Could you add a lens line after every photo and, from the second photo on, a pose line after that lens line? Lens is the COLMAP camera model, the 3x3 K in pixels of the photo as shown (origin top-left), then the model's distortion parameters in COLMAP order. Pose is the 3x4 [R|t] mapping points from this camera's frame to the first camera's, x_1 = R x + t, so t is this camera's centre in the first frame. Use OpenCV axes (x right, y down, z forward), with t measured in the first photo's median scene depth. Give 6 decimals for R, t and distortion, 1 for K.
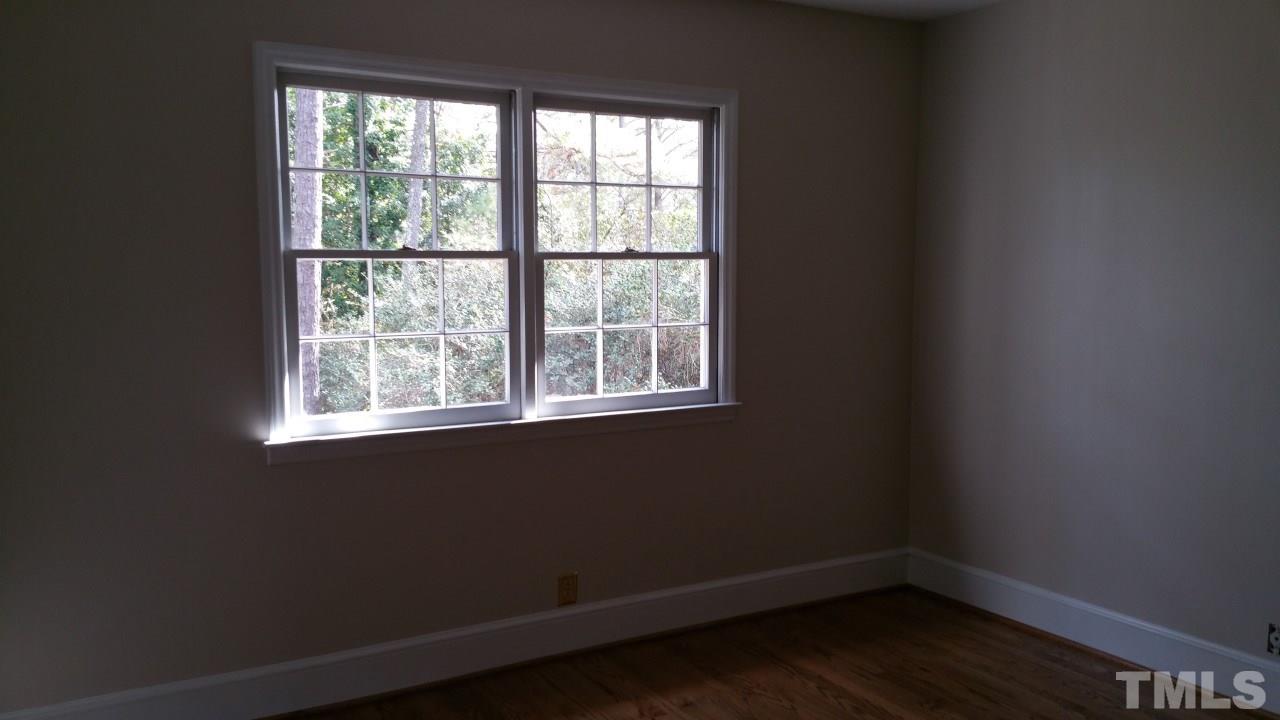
lens RADIAL K [[1088.7, 0, 639.7], [0, 1088.7, 402.5], [0, 0, 1]] dist [0.001770, -0.000311]
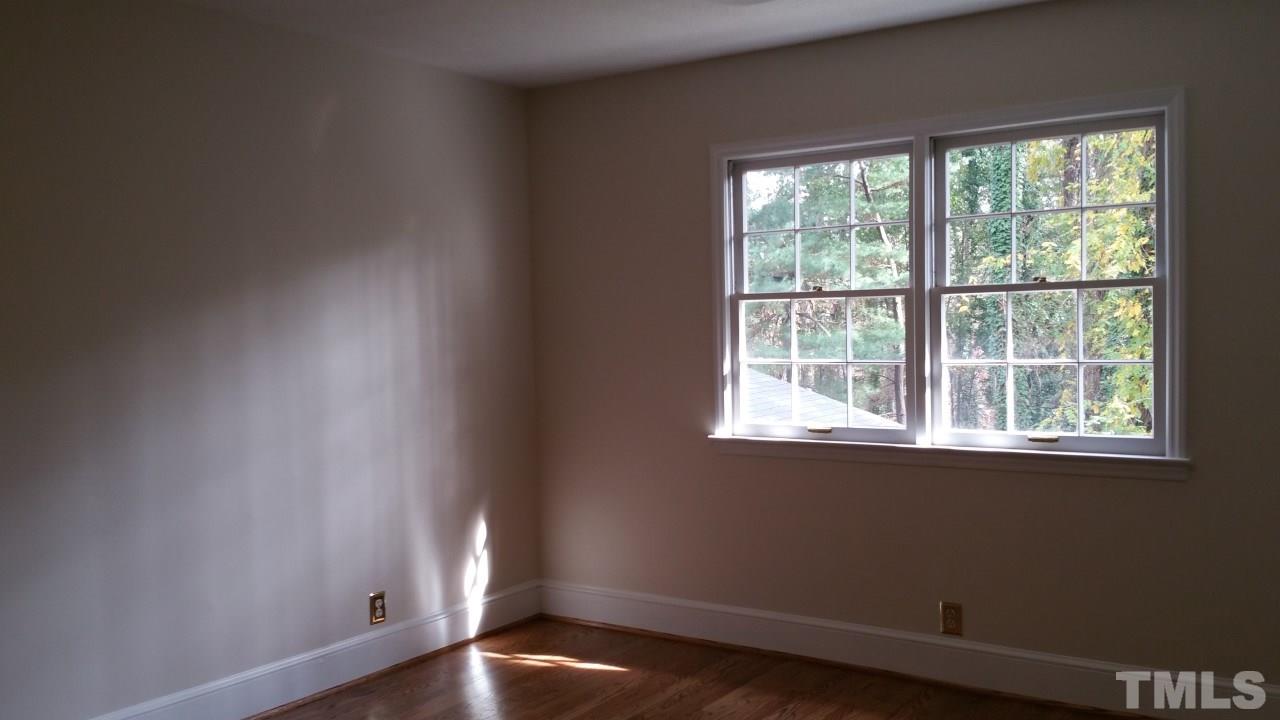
lens RADIAL K [[1075.4, 0, 640.0], [0, 1075.4, 360.0], [0, 0, 1]] dist [0.057922, -0.004155]
pose [[0.422787, 0.031785, -0.905672, 0.710618], [-0.089094, 0.996001, -0.006636, -0.034438], [0.901839, 0.083496, 0.423928, 0.293789]]
